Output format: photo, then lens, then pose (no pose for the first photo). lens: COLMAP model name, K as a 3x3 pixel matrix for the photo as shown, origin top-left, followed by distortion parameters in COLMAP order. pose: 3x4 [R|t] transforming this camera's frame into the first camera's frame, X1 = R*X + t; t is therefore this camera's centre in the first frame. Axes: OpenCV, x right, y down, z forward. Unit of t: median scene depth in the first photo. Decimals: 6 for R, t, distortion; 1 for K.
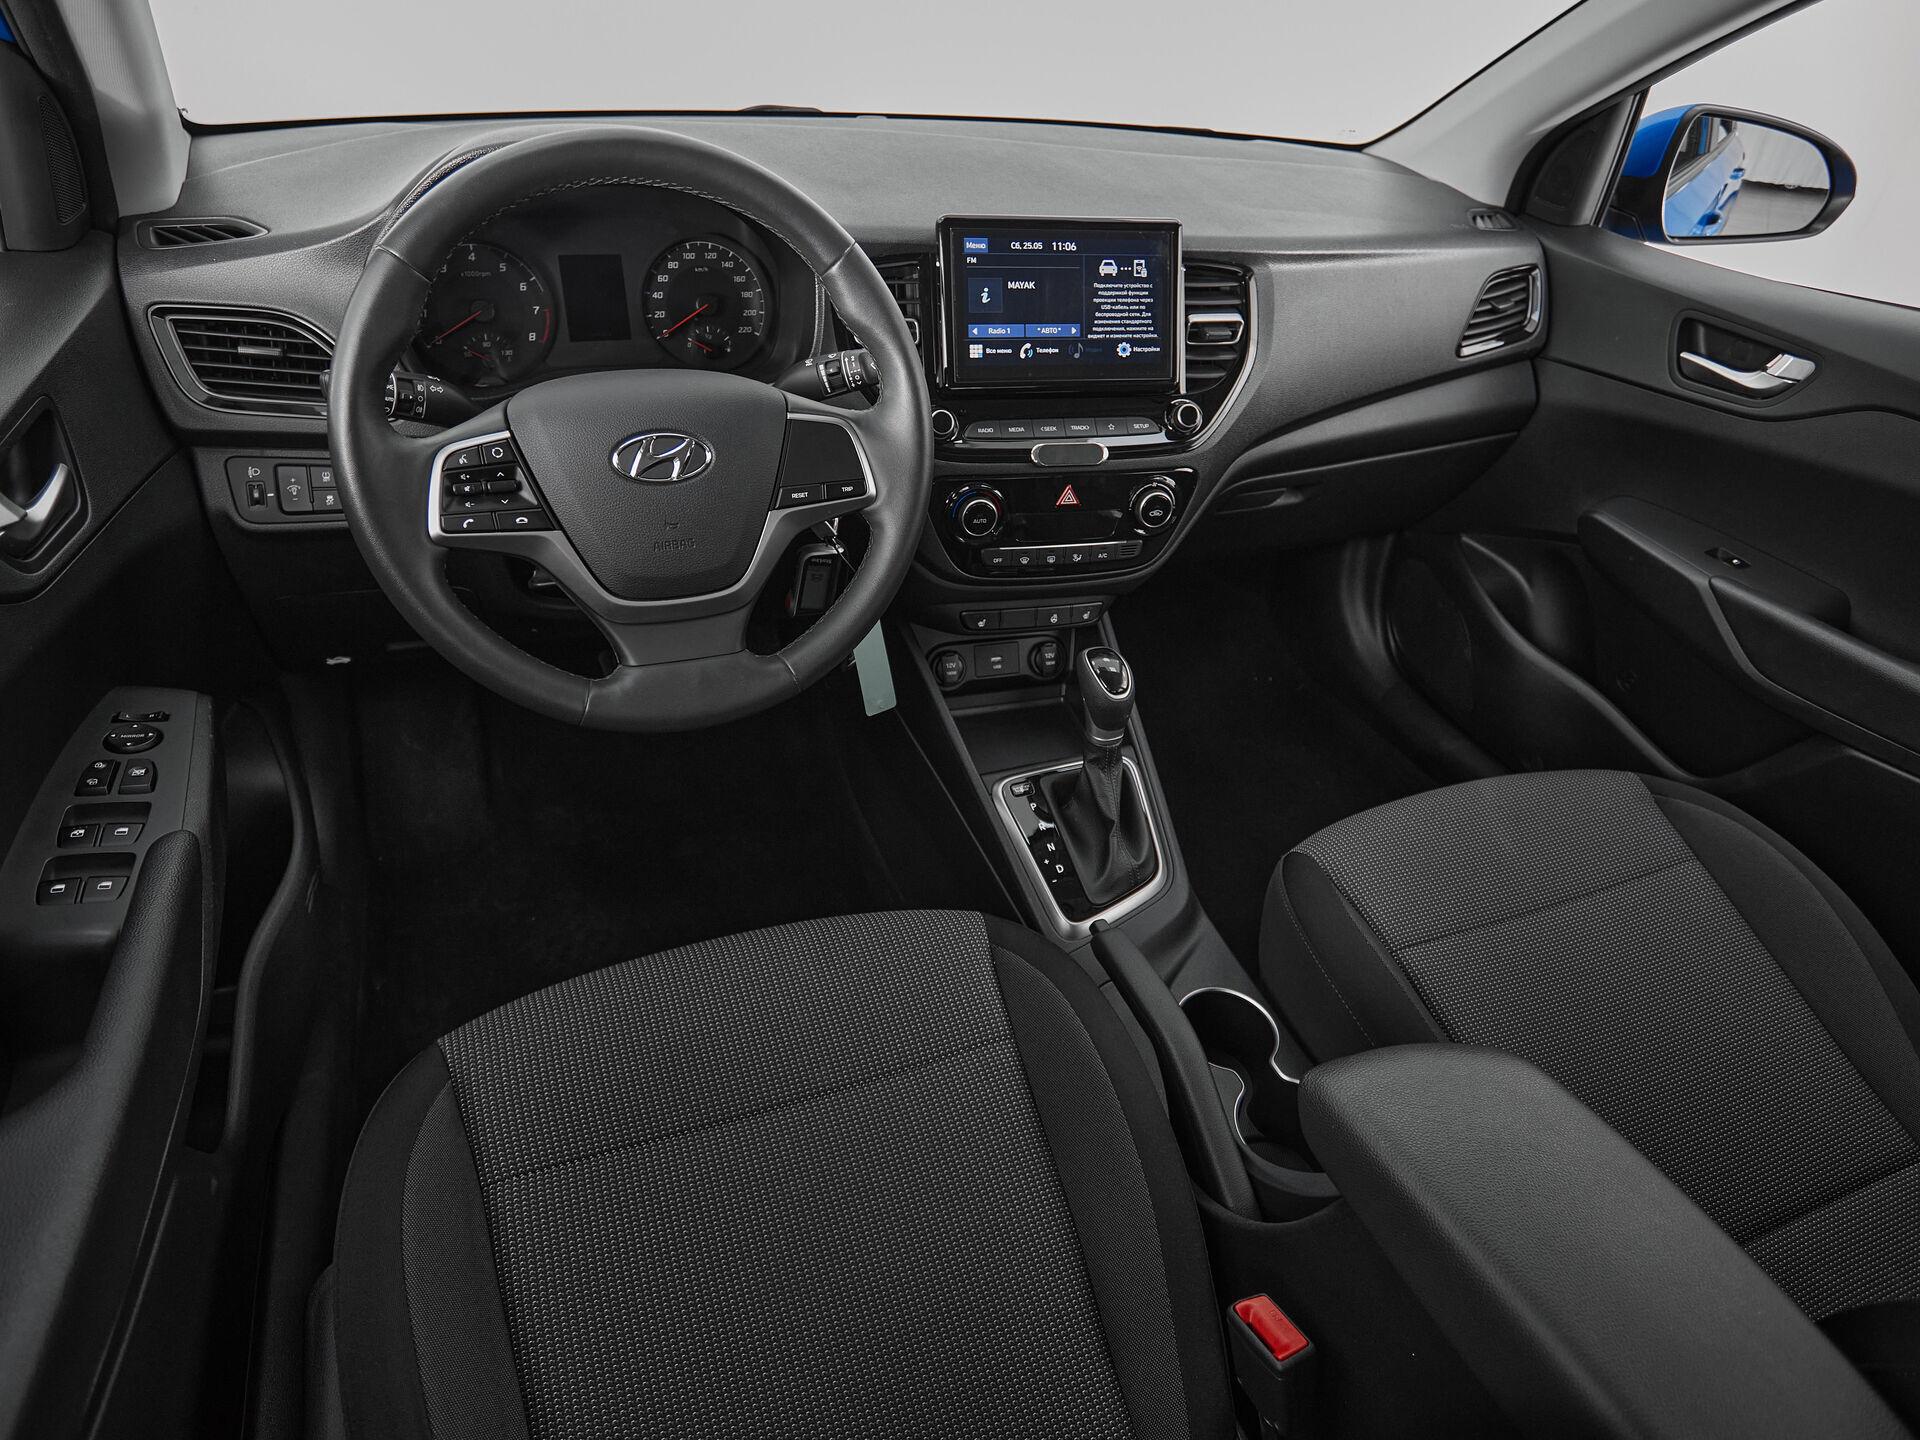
lens RADIAL K [[1100.6, 0, 955.1], [0, 1100.6, 724.9], [0, 0, 1]] dist [0.002231, -0.000274]
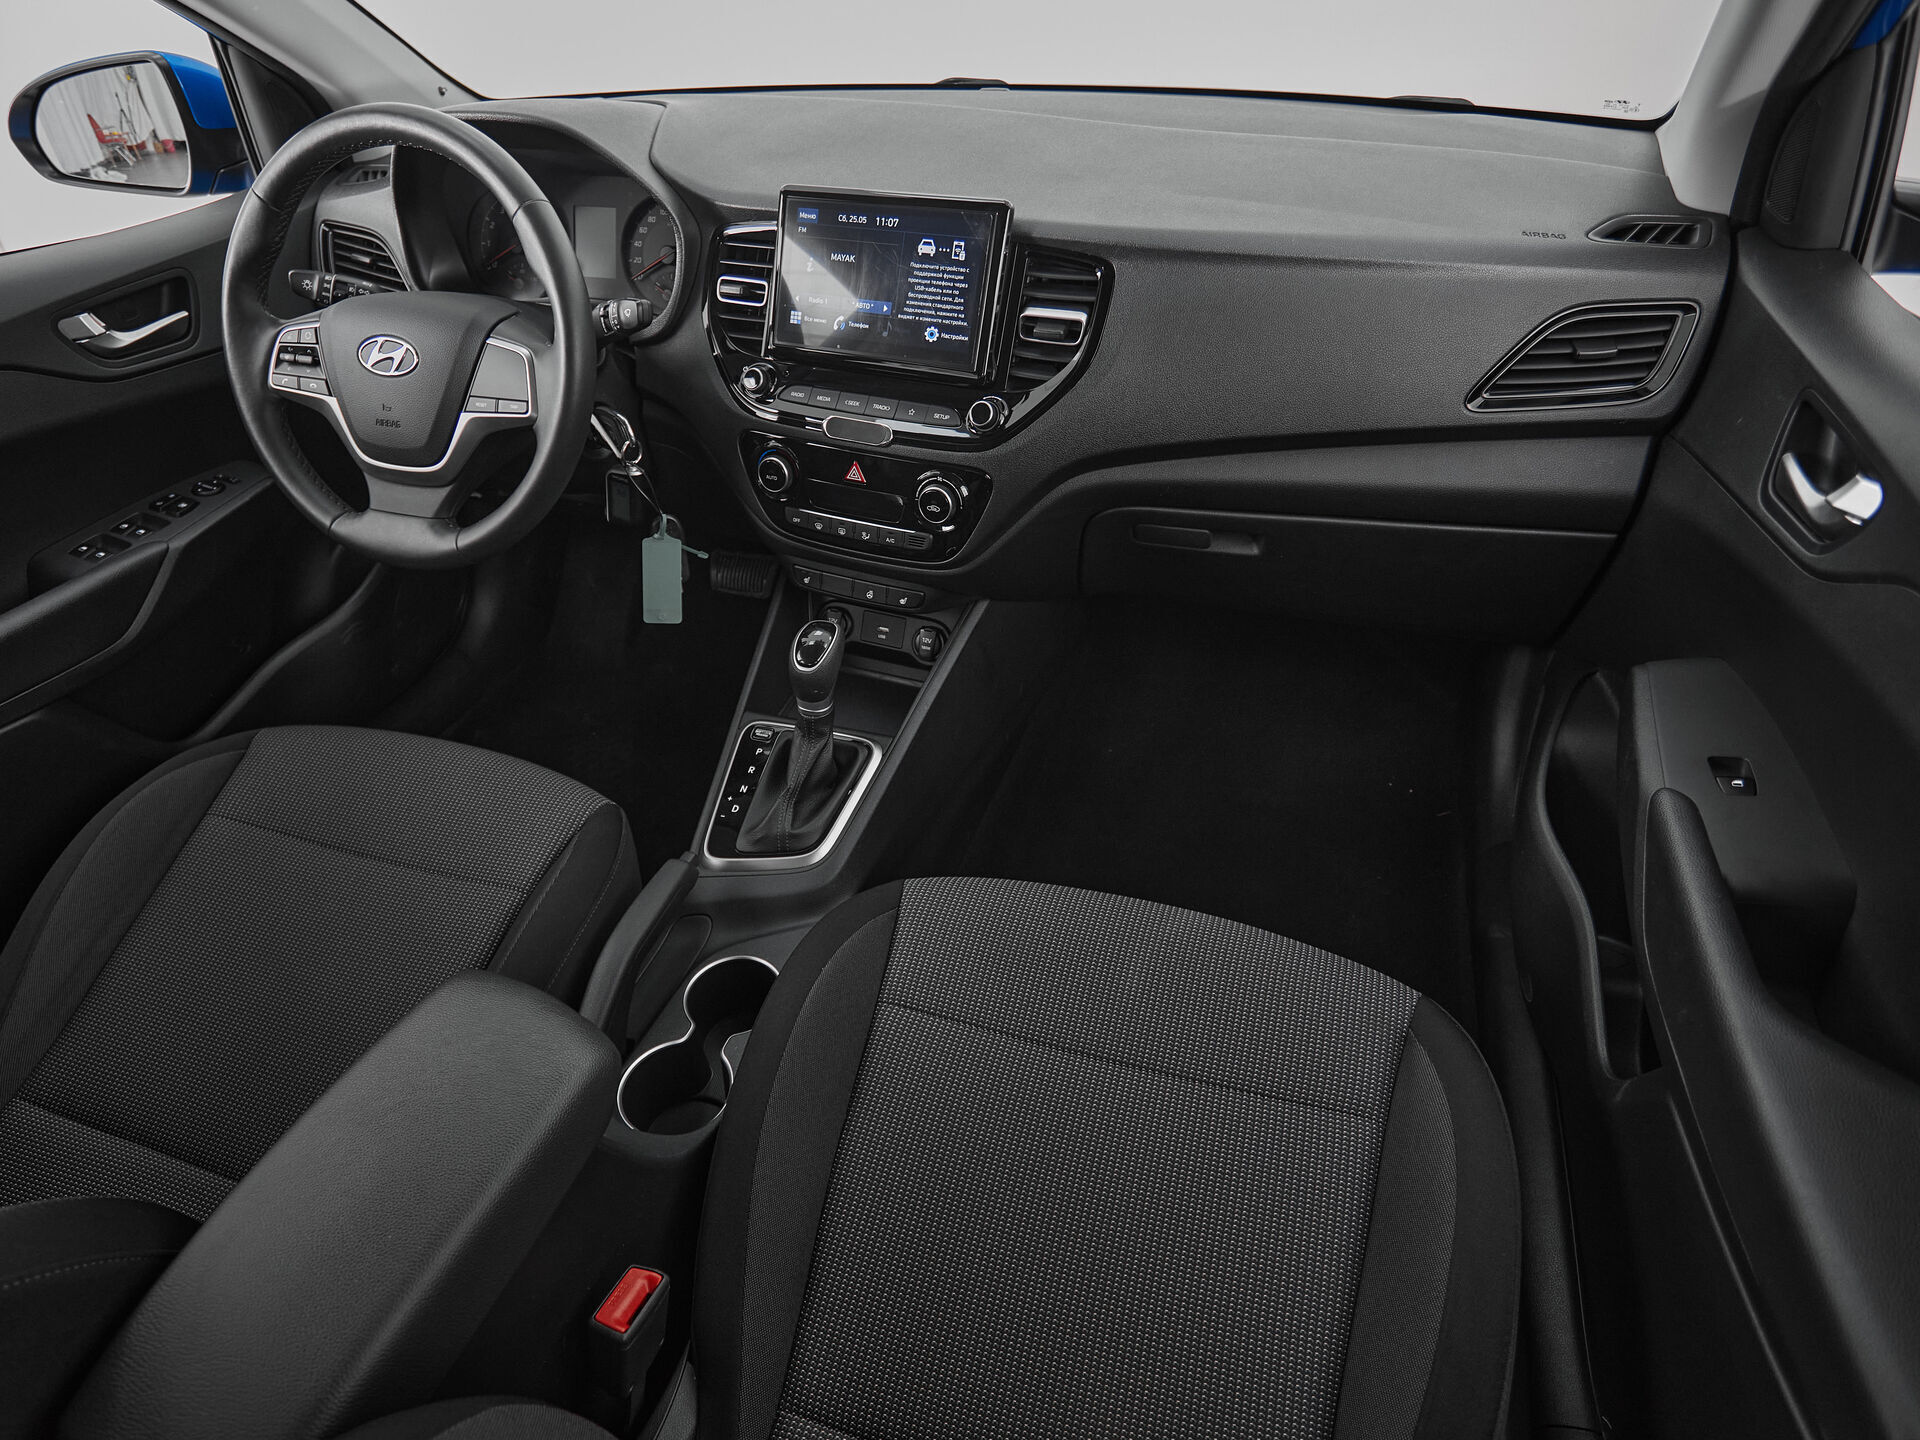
lens RADIAL K [[1092.5, 0, 924.7], [0, 1092.5, 761.0], [0, 0, 1]] dist [0.002826, 0.001294]
pose [[0.761460, 0.332271, -0.556574, 0.814374], [-0.306098, 0.941183, 0.143102, -0.122481], [0.571387, 0.061400, 0.818381, 0.229392]]
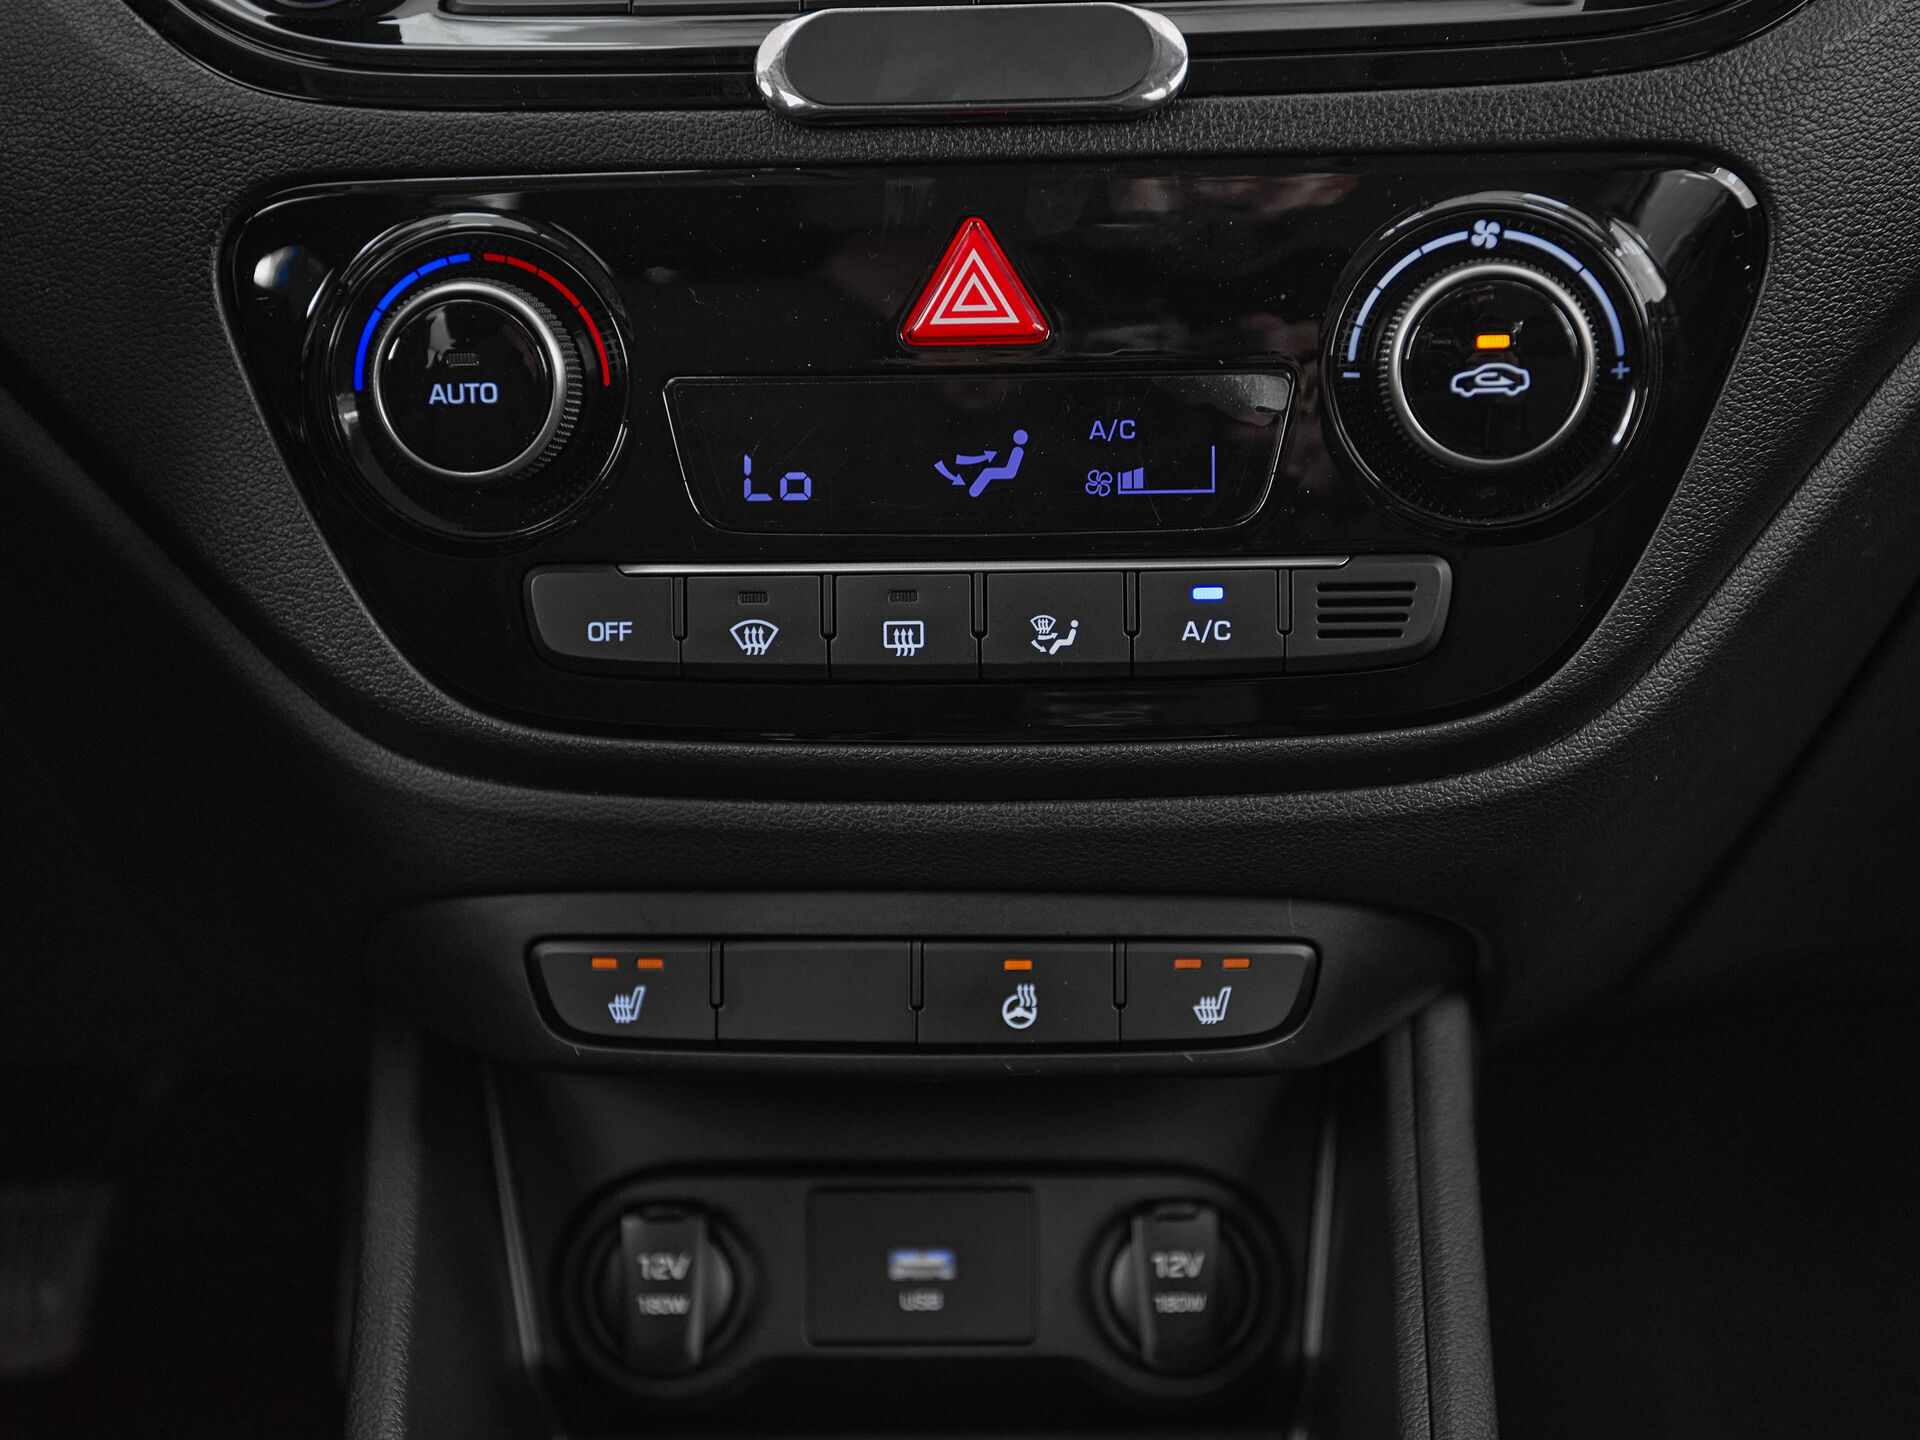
lens RADIAL K [[2472.9, 0, 1018.6], [0, 2472.9, 718.1], [0, 0, 1]] dist [0.021666, 0.063851]
pose [[0.945352, -0.007651, -0.325961, 0.248028], [-0.108477, 0.935393, -0.336559, -0.001381], [0.307477, 0.353527, 0.883446, 0.670907]]
